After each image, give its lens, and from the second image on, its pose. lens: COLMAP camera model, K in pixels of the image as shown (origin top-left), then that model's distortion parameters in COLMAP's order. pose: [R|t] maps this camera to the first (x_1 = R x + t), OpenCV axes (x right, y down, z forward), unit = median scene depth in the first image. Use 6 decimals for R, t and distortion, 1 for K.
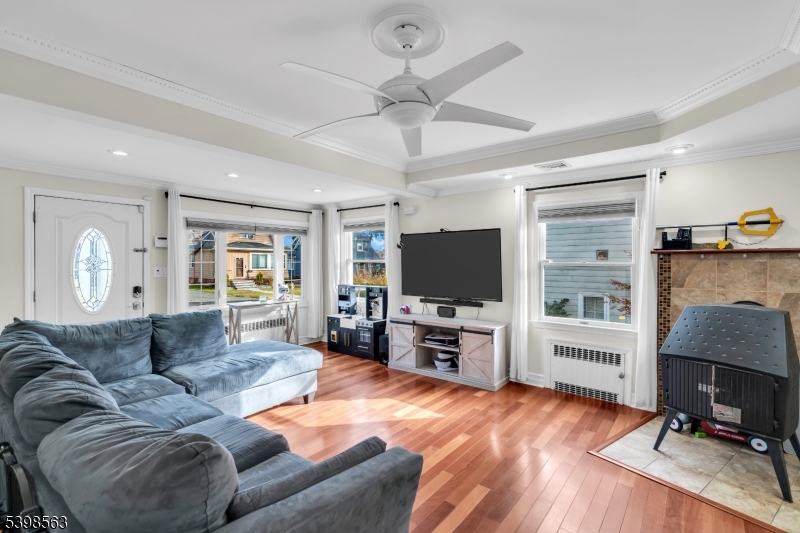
lens RADIAL K [[363.5, 0, 402.6], [0, 363.5, 266.2], [0, 0, 1]] dist [0.000168, 0.000024]
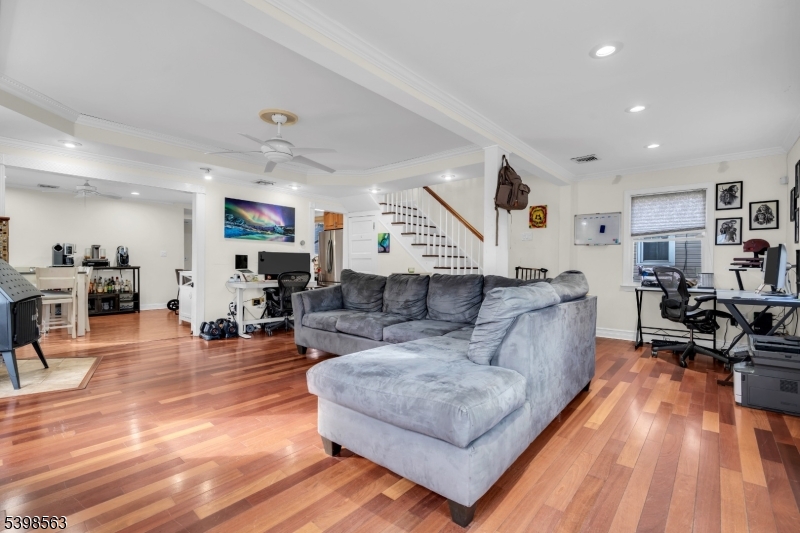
lens RADIAL K [[363.5, 0, 397.1], [0, 363.5, 266.7], [0, 0, 1]] dist [0.000168, 0.000024]
pose [[-0.999706, 0.002734, 0.024072, -0.378238], [0.002862, 0.999982, 0.005275, 0.100295], [-0.024057, 0.005342, -0.999696, 1.622080]]
